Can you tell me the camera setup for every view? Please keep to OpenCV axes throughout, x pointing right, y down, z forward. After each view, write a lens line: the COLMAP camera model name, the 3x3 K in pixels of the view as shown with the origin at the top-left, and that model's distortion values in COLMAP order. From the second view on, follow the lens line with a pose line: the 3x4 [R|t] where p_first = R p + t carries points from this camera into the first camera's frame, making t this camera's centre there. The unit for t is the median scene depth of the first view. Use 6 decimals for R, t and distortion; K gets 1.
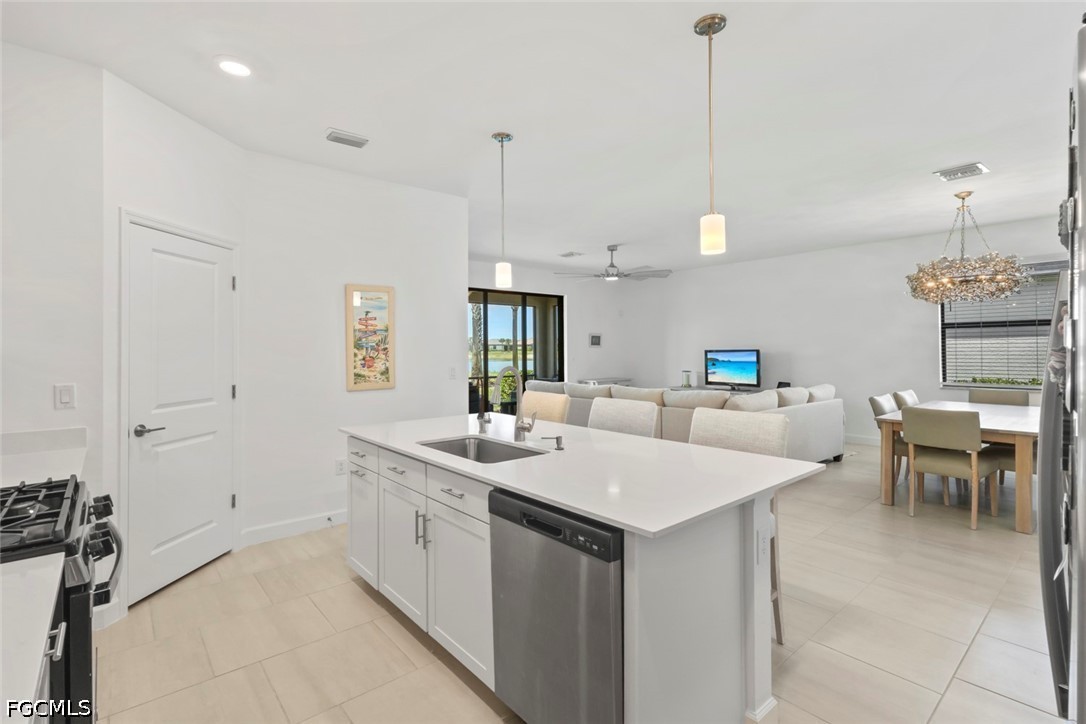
lens RADIAL K [[497.4, 0, 542.8], [0, 497.4, 356.7], [0, 0, 1]] dist [0.002423, 0.000053]
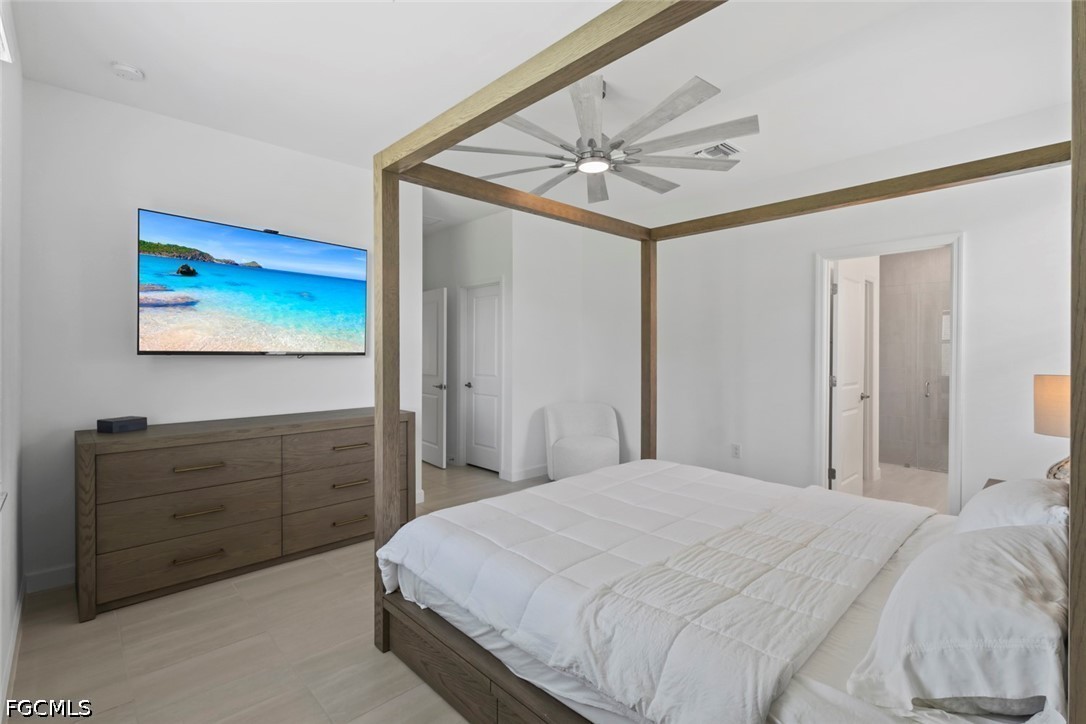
lens RADIAL K [[497.4, 0, 543.0], [0, 497.4, 358.9], [0, 0, 1]] dist [0.002423, 0.000053]
pose [[-0.049373, -0.002128, 0.998778, 0.075801], [-0.000568, 0.999998, 0.002102, 0.061462], [-0.998780, -0.000464, -0.049374, 0.841713]]
